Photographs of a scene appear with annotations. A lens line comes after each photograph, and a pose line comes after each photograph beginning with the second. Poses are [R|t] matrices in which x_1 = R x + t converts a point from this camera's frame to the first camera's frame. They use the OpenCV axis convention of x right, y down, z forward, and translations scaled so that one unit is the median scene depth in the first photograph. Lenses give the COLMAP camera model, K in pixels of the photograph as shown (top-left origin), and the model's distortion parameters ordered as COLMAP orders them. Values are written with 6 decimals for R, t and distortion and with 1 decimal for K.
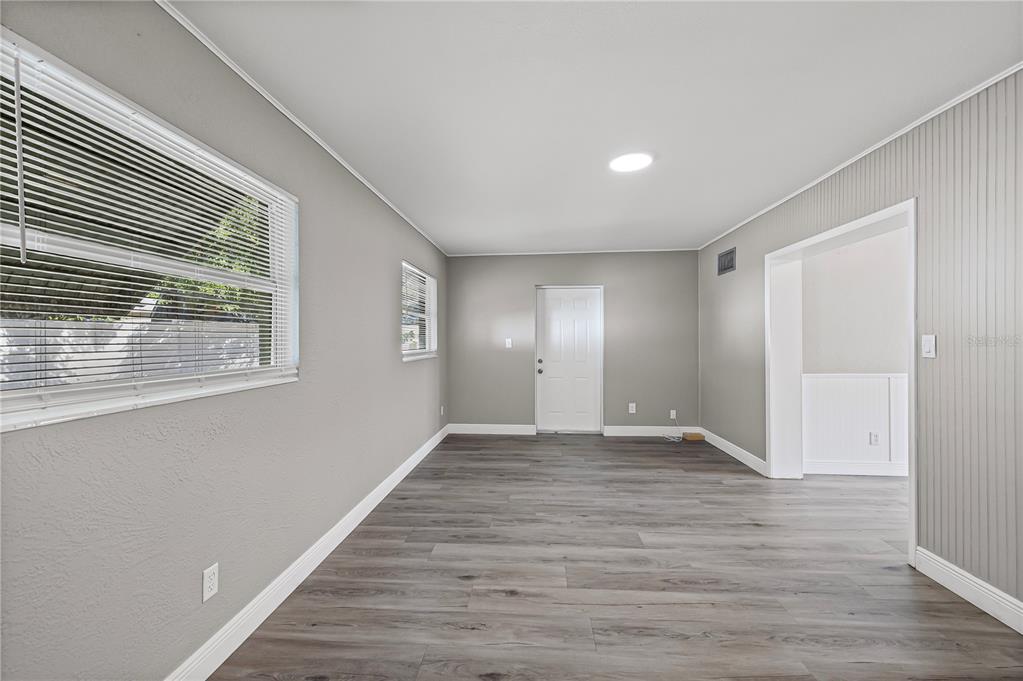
lens RADIAL K [[436.1, 0, 503.5], [0, 436.1, 339.4], [0, 0, 1]] dist [0.002391, 0.000571]
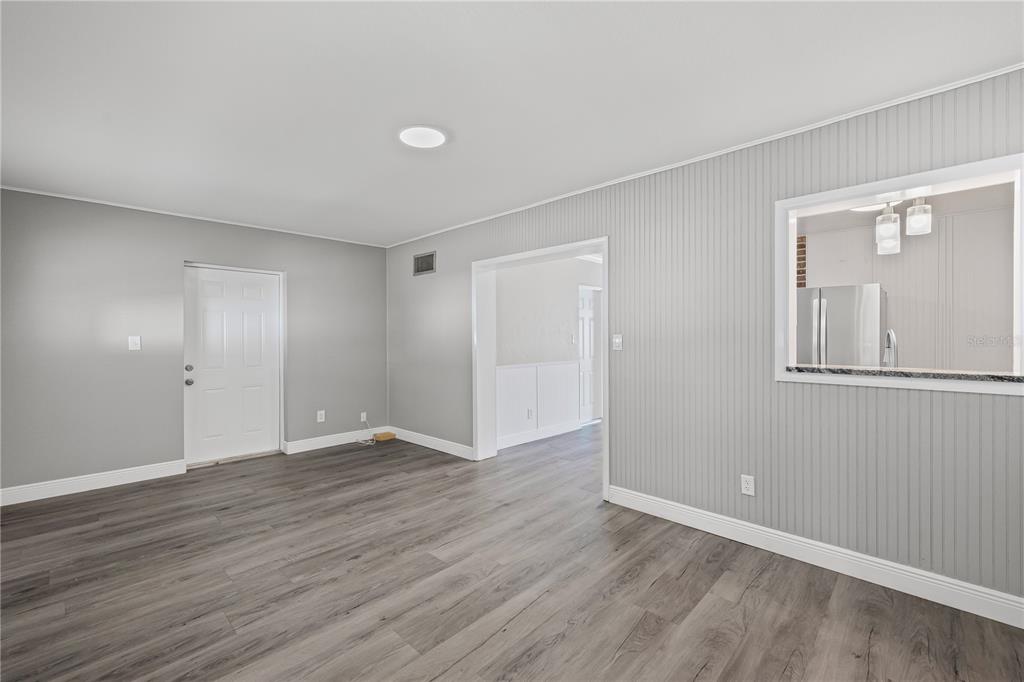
lens RADIAL K [[436.5, 0, 510.0], [0, 436.5, 339.9], [0, 0, 1]] dist [0.002391, 0.000571]
pose [[0.637078, -0.001978, 0.770797, -0.211123], [-0.000587, 0.999995, 0.003052, 0.002018], [-0.770799, -0.002397, 0.637074, 0.227454]]
